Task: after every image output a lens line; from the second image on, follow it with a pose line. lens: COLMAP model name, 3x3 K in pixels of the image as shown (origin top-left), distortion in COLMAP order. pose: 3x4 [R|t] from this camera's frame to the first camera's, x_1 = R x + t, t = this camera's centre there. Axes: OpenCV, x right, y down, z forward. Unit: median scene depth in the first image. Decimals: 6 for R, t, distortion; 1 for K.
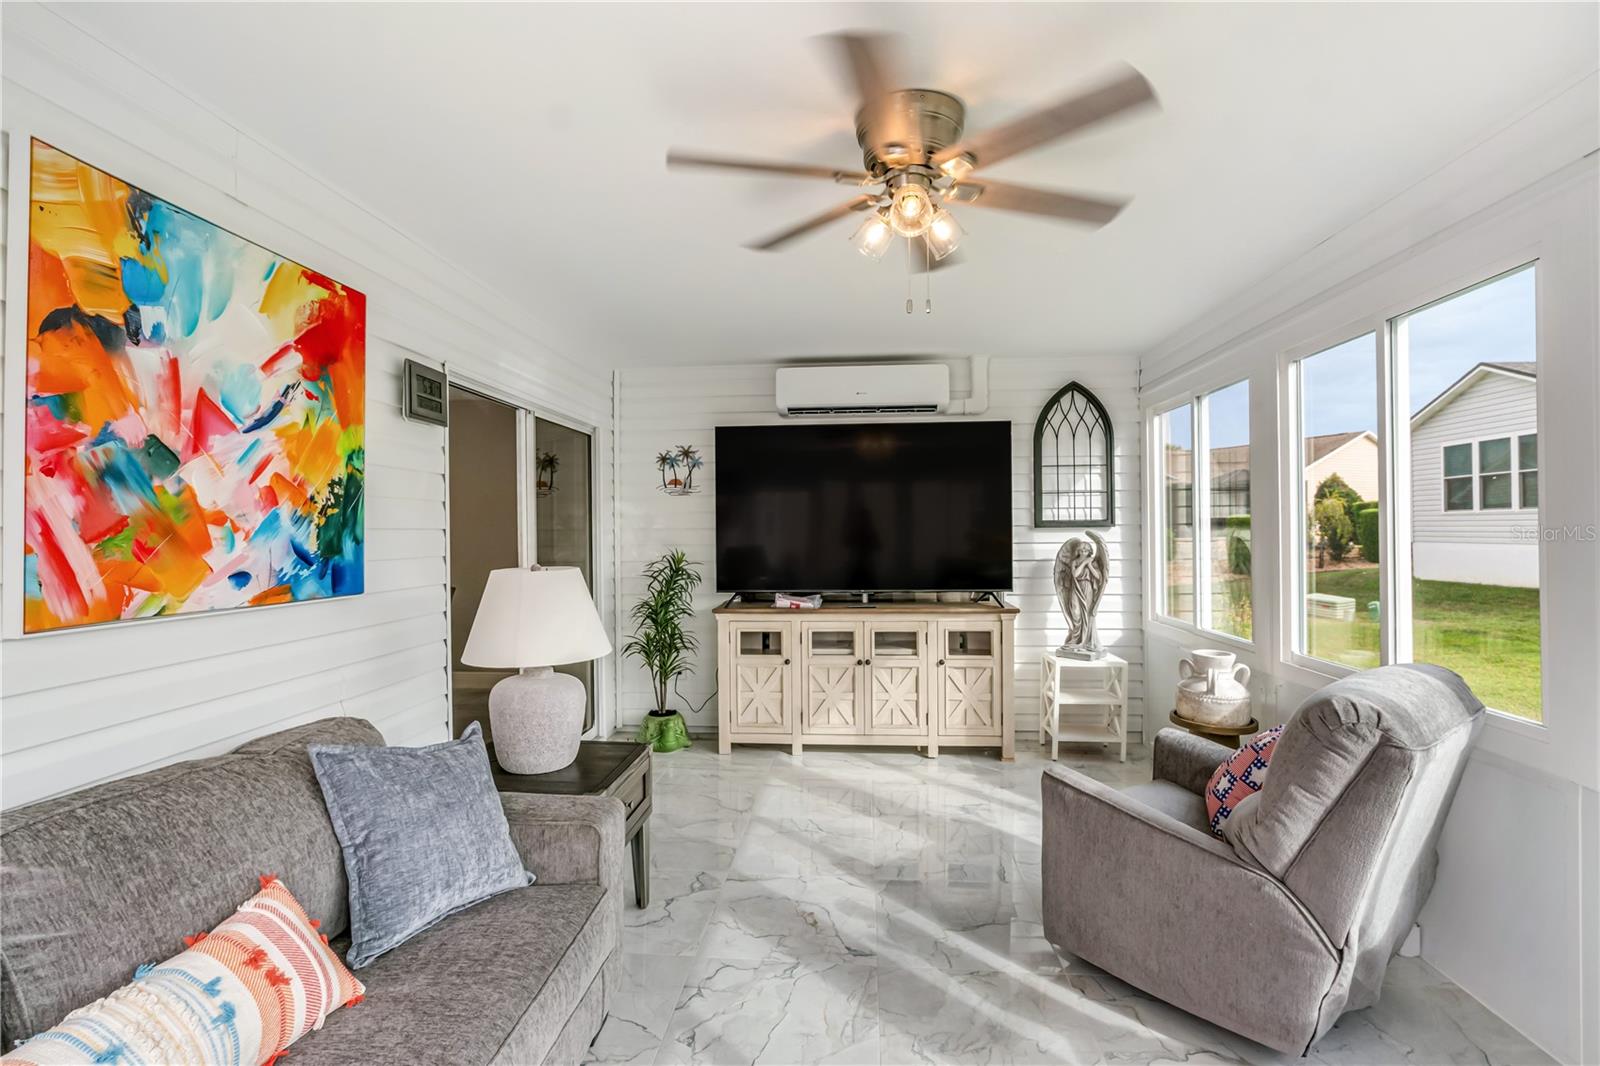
lens RADIAL K [[733.6, 0, 808.3], [0, 733.6, 530.7], [0, 0, 1]] dist [-0.012562, 0.000792]
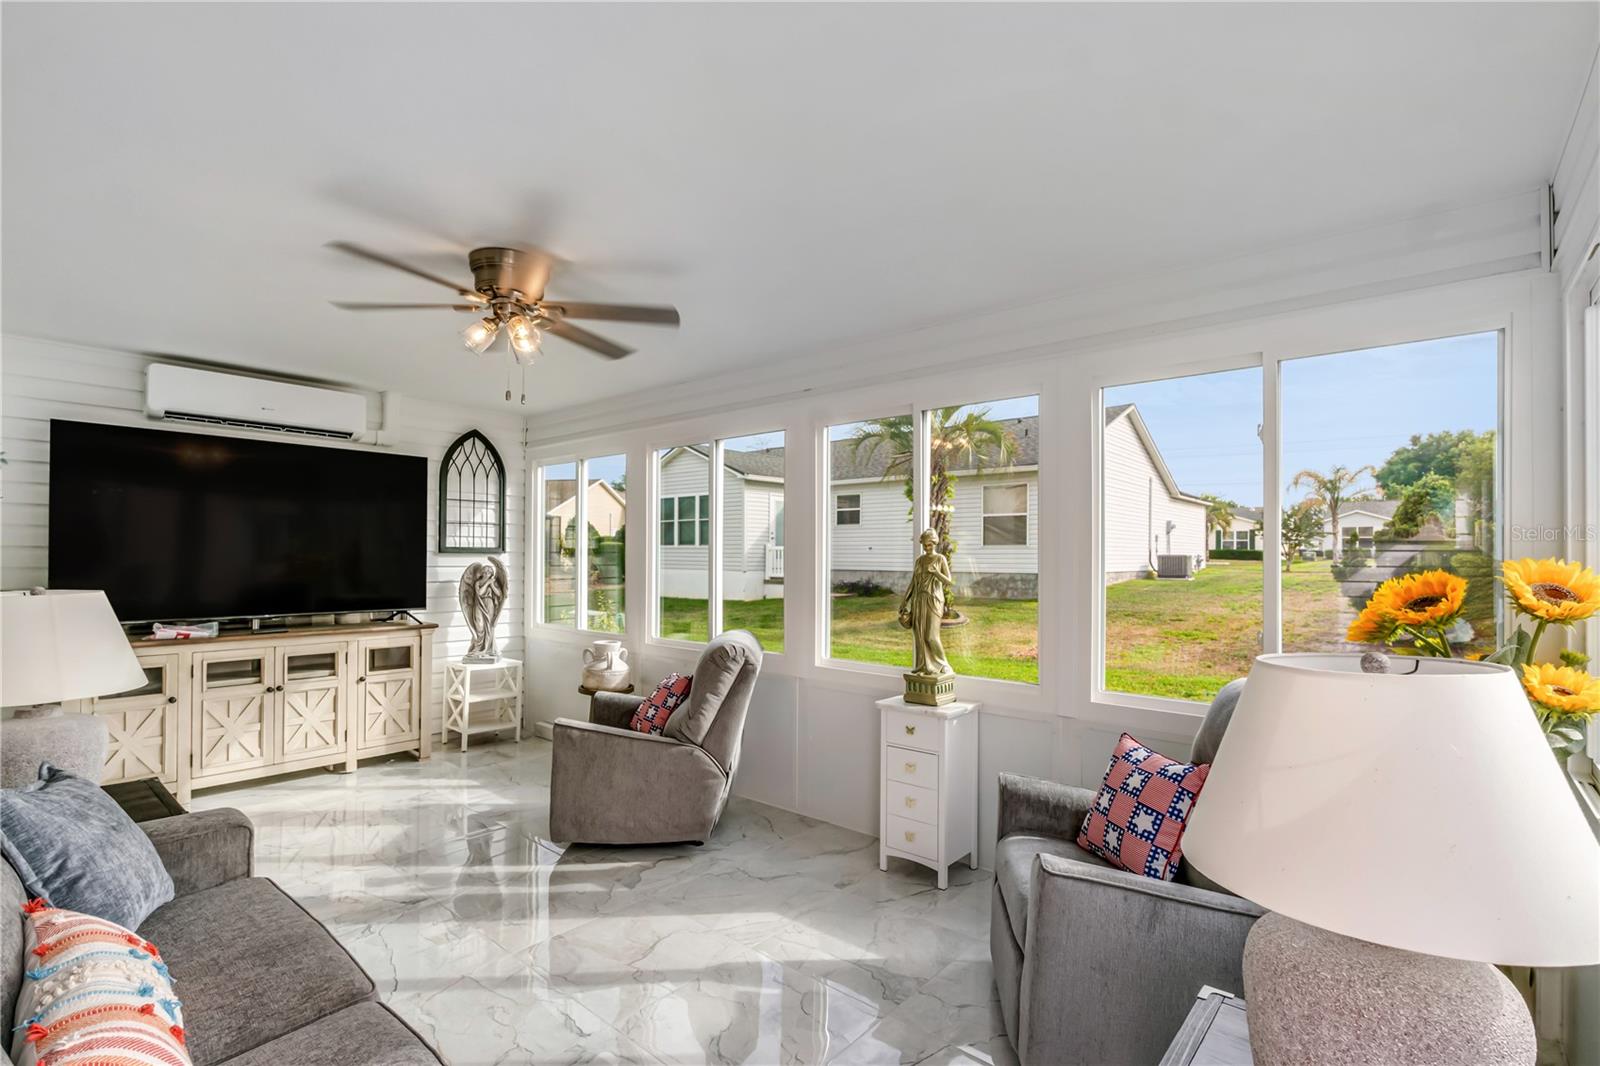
lens RADIAL K [[748.5, 0, 803.3], [0, 748.5, 552.8], [0, 0, 1]] dist [-0.013526, 0.000246]
pose [[0.582912, 0.018666, 0.812321, -0.316633], [-0.014130, 0.999818, -0.012835, 0.002513], [-0.812412, -0.003996, 0.583070, -0.135899]]
